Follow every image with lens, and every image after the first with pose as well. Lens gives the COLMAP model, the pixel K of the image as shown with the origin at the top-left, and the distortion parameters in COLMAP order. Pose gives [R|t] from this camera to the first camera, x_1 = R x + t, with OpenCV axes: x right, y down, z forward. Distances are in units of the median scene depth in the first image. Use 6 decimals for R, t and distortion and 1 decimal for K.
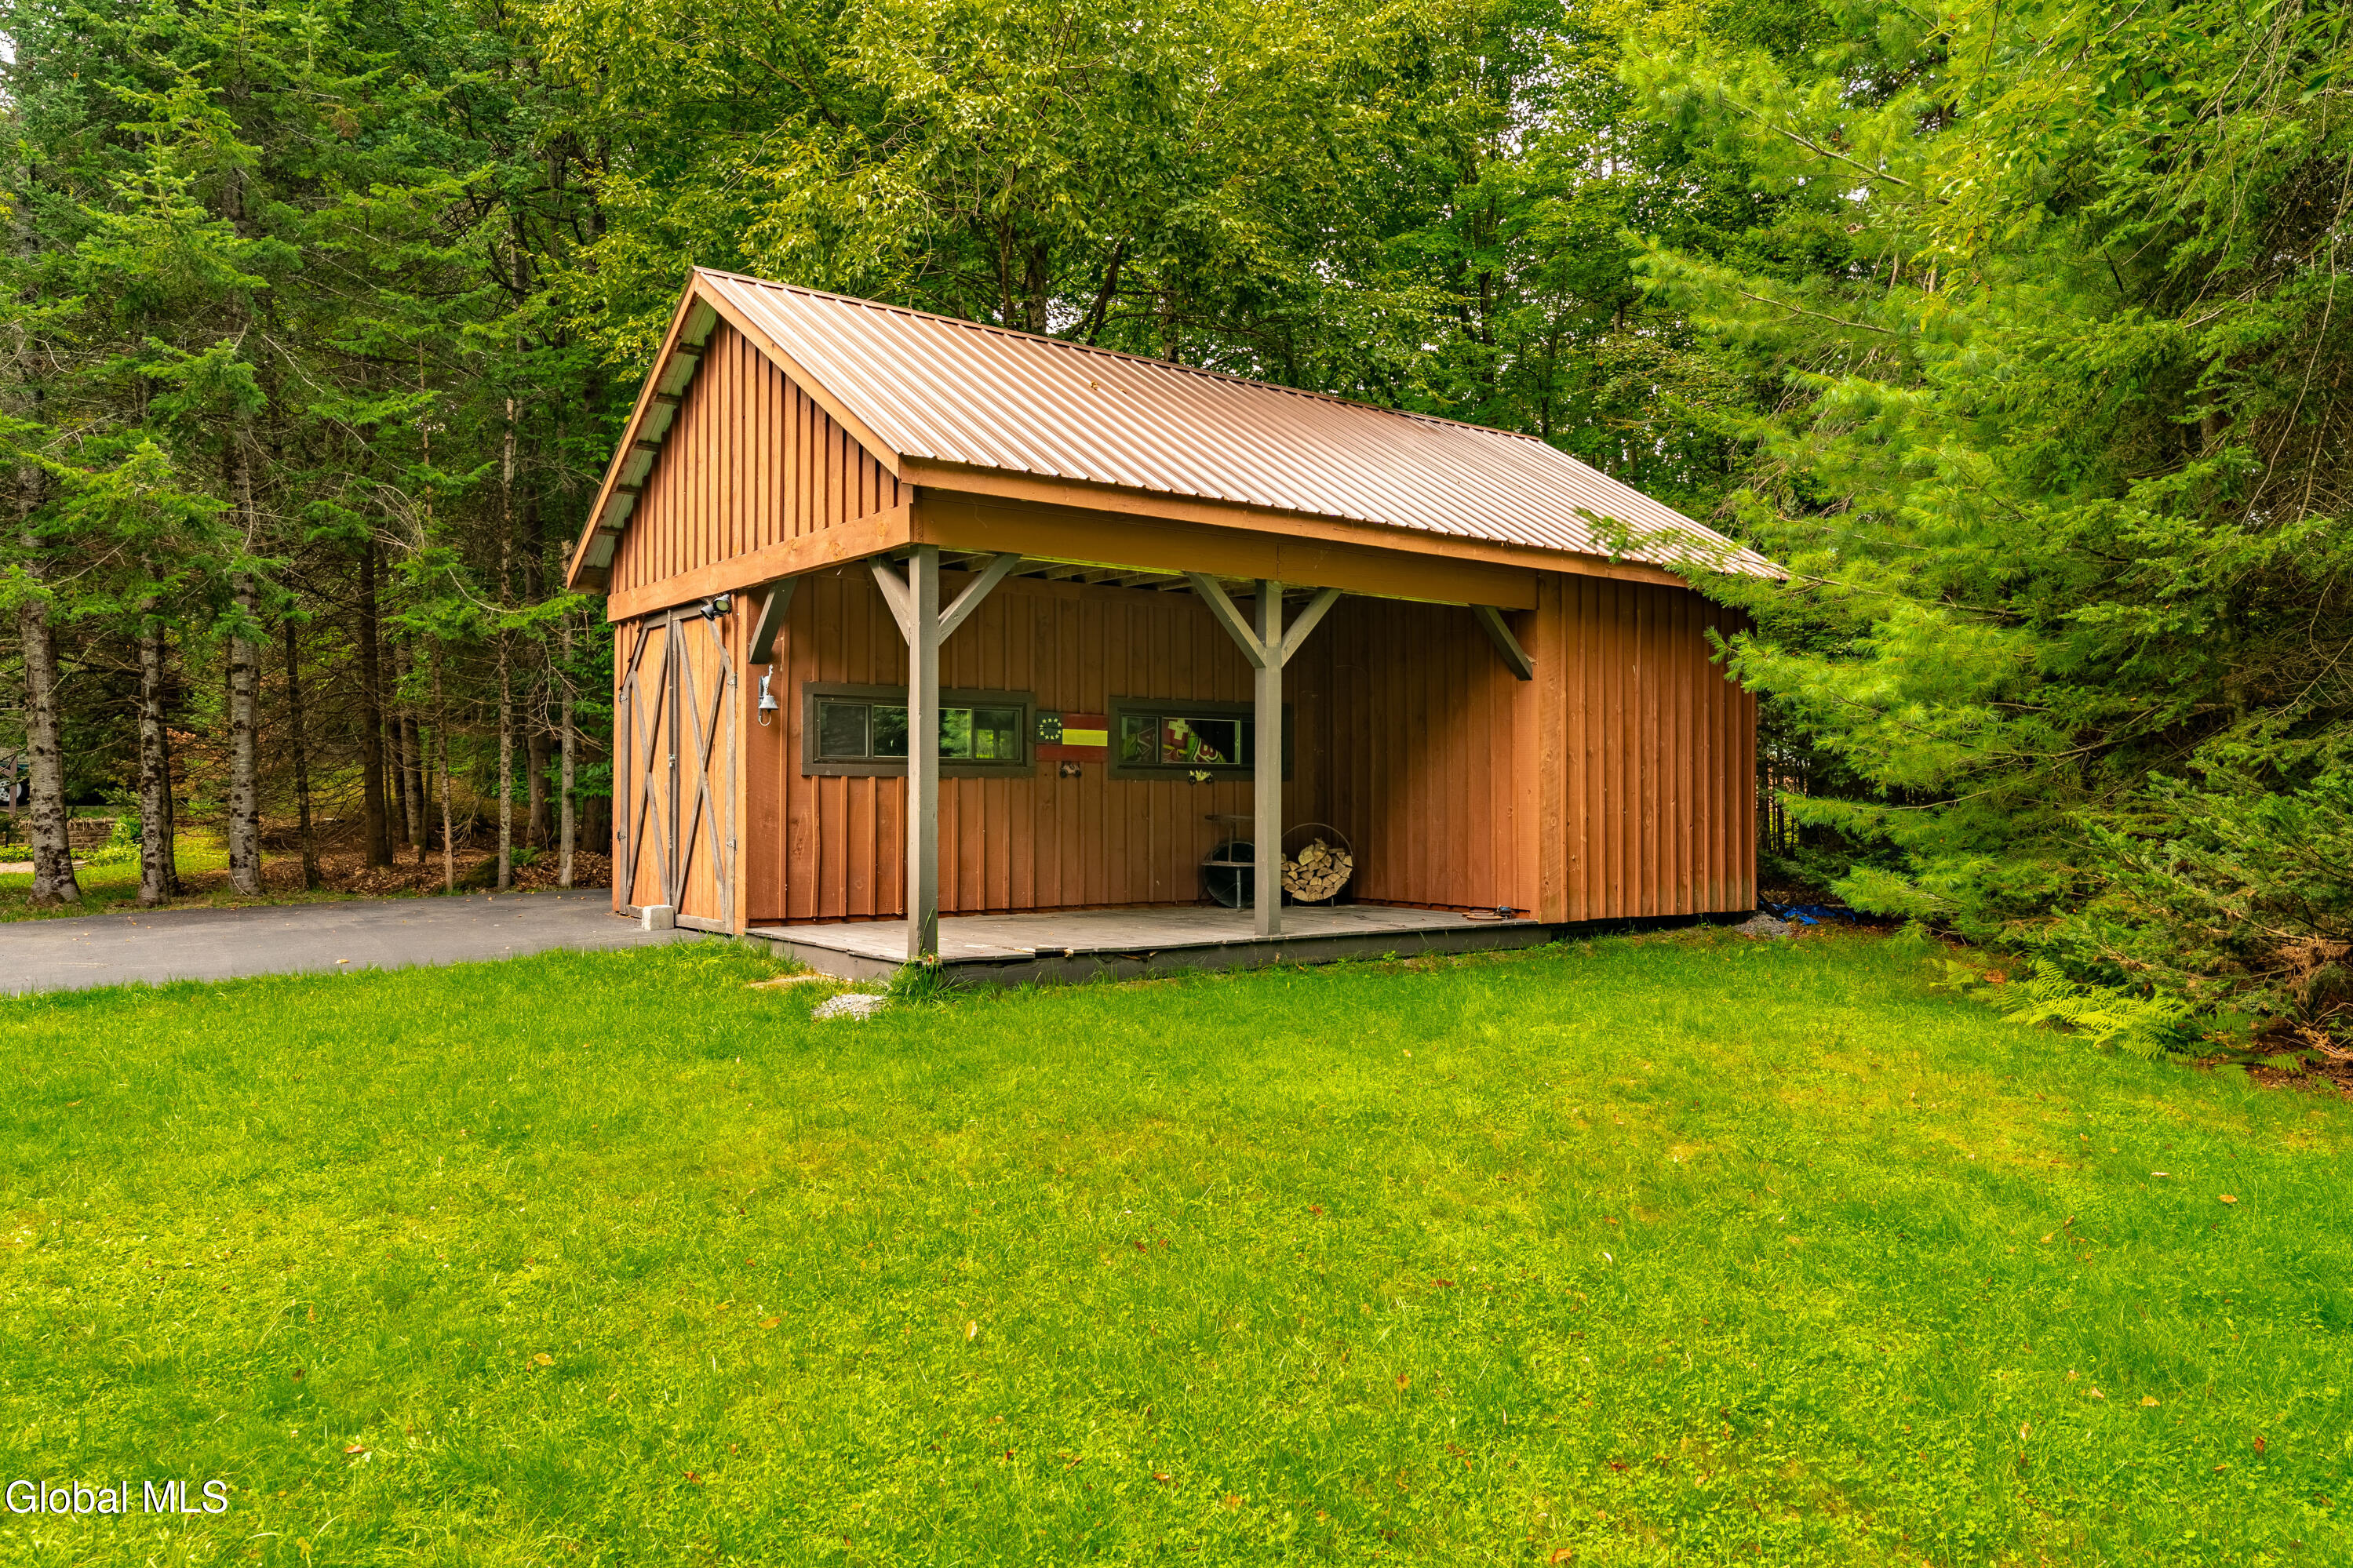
lens RADIAL K [[1629.0, 0, 1176.5], [0, 1629.0, 784.0], [0, 0, 1]] dist [0.000727, 0.000386]
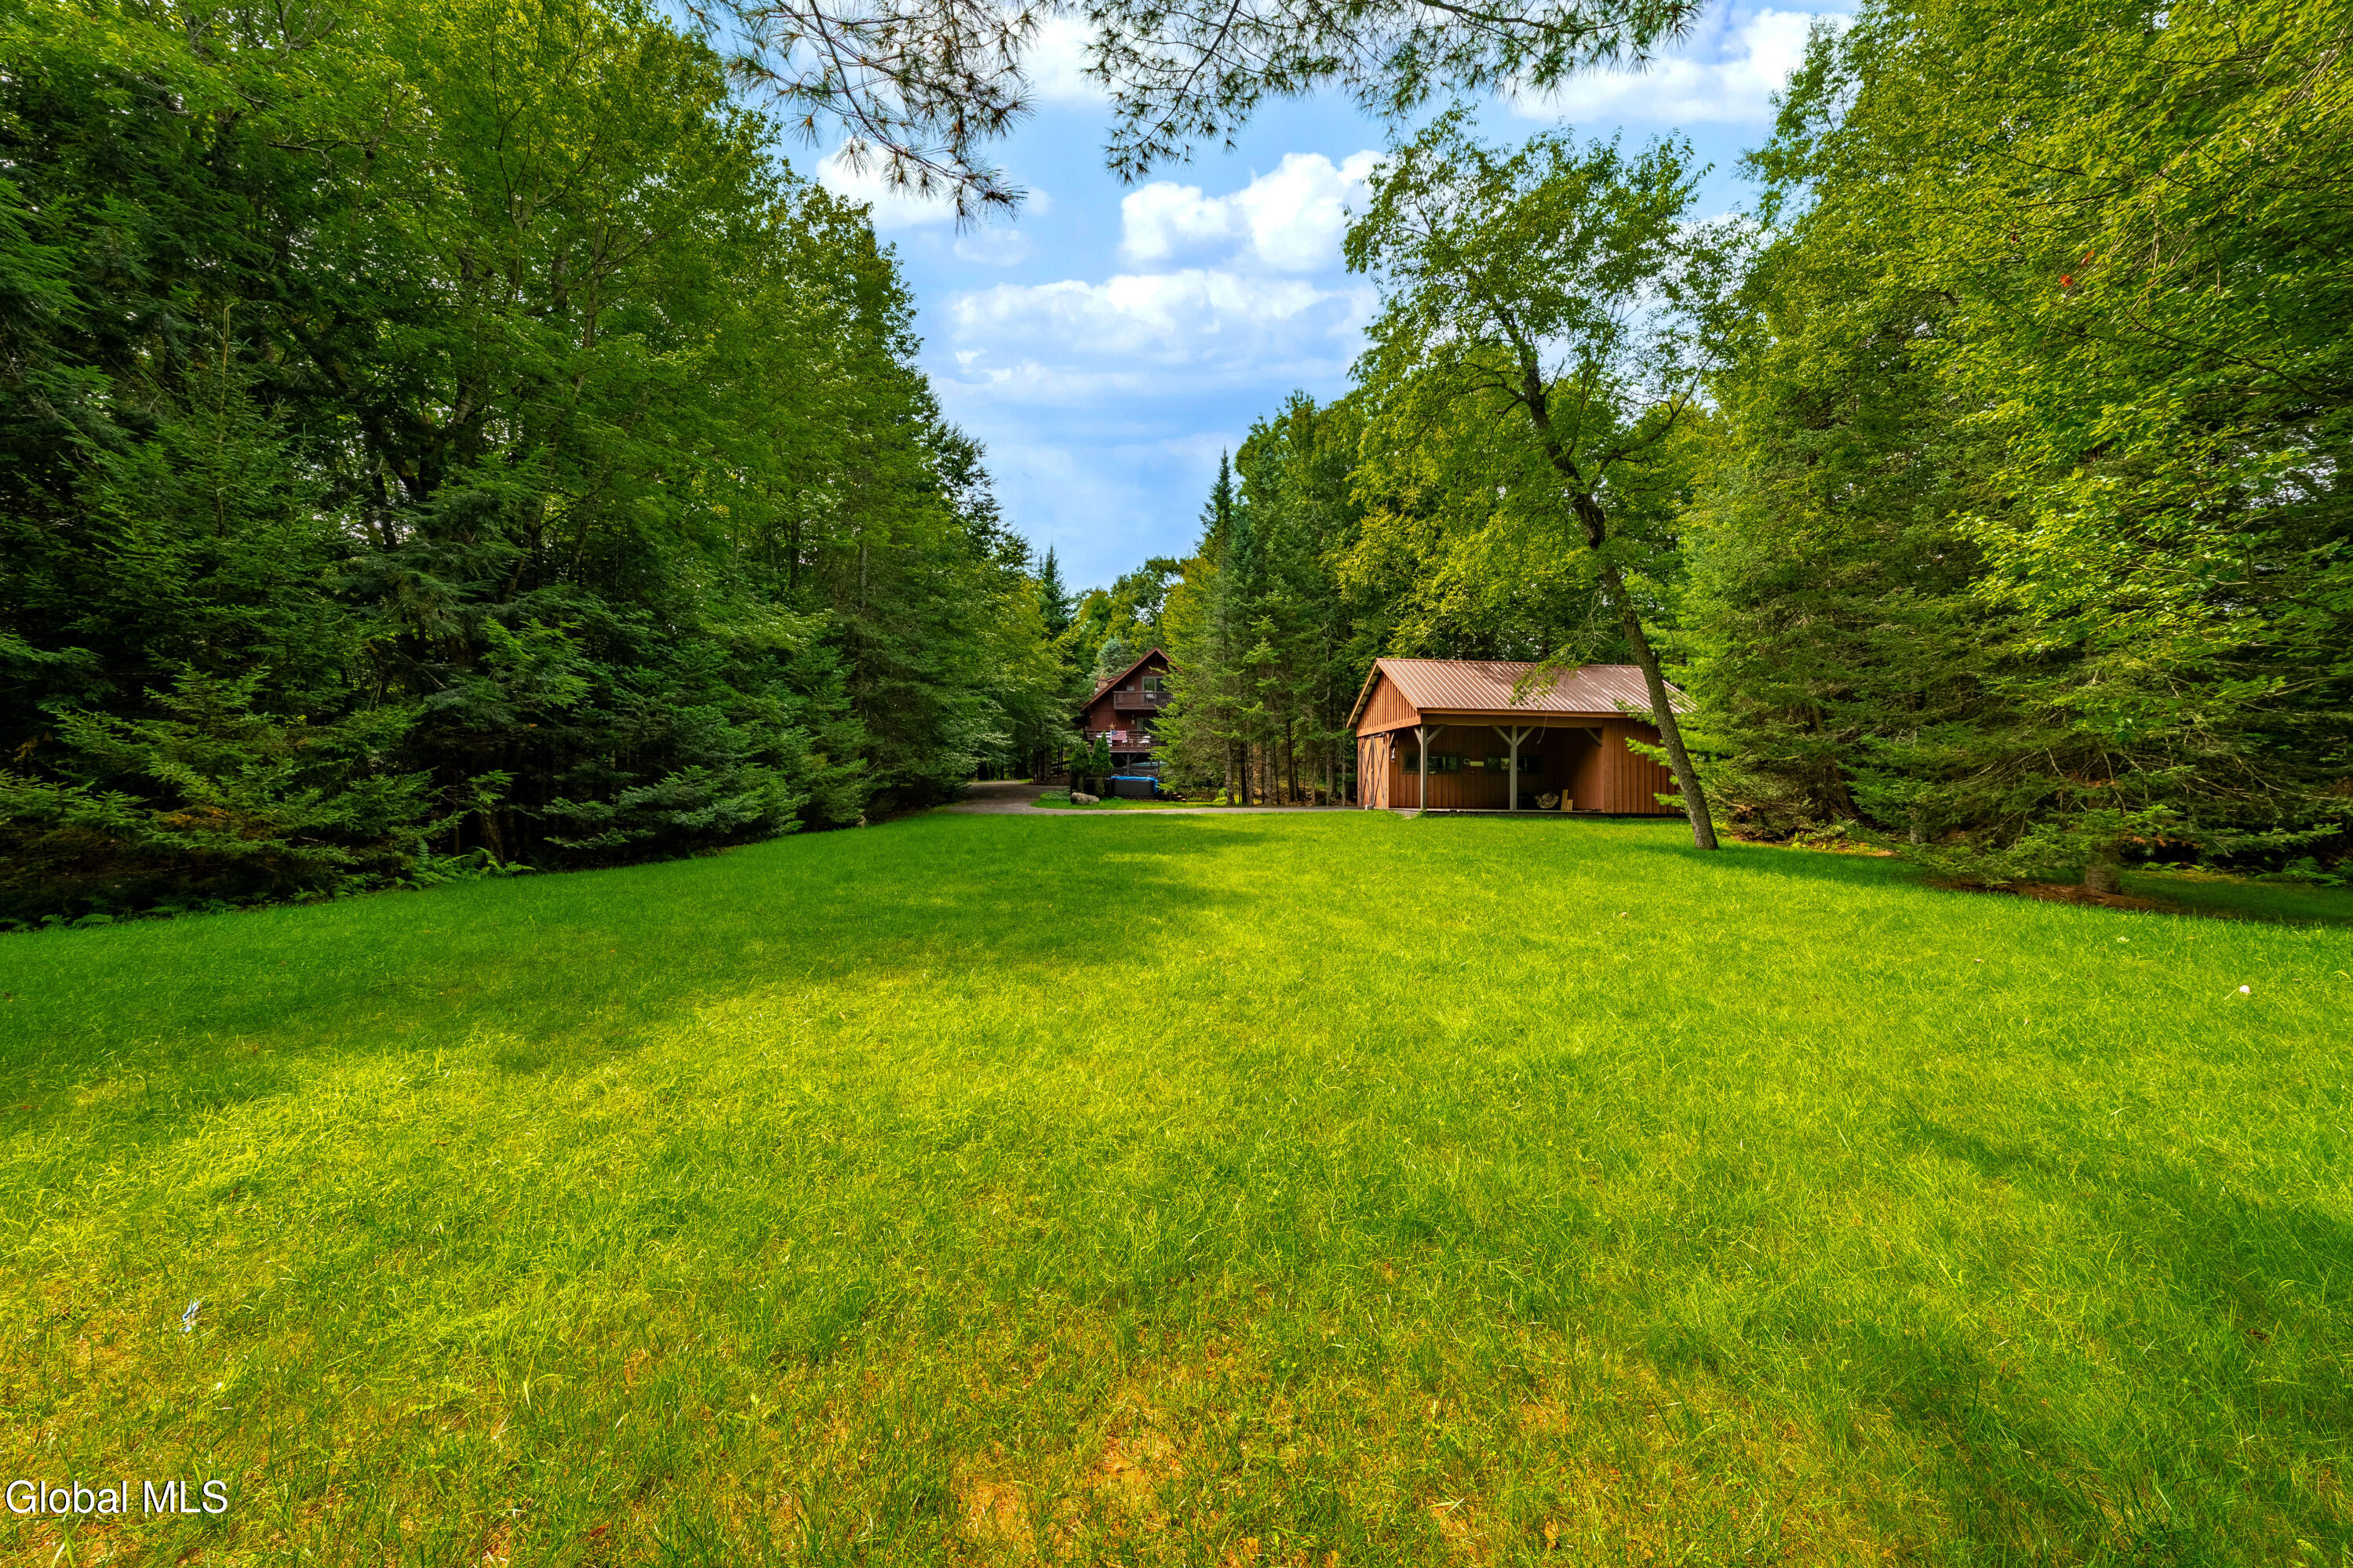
lens RADIAL K [[786.1, 0, 1223.1], [0, 786.1, 797.4], [0, 0, 1]] dist [0.000147, 0.000010]
pose [[0.879785, 0.005376, -0.475342, 0.338910], [0.004325, 0.999804, 0.019312, 0.014271], [0.475353, -0.019047, 0.879589, -1.036380]]
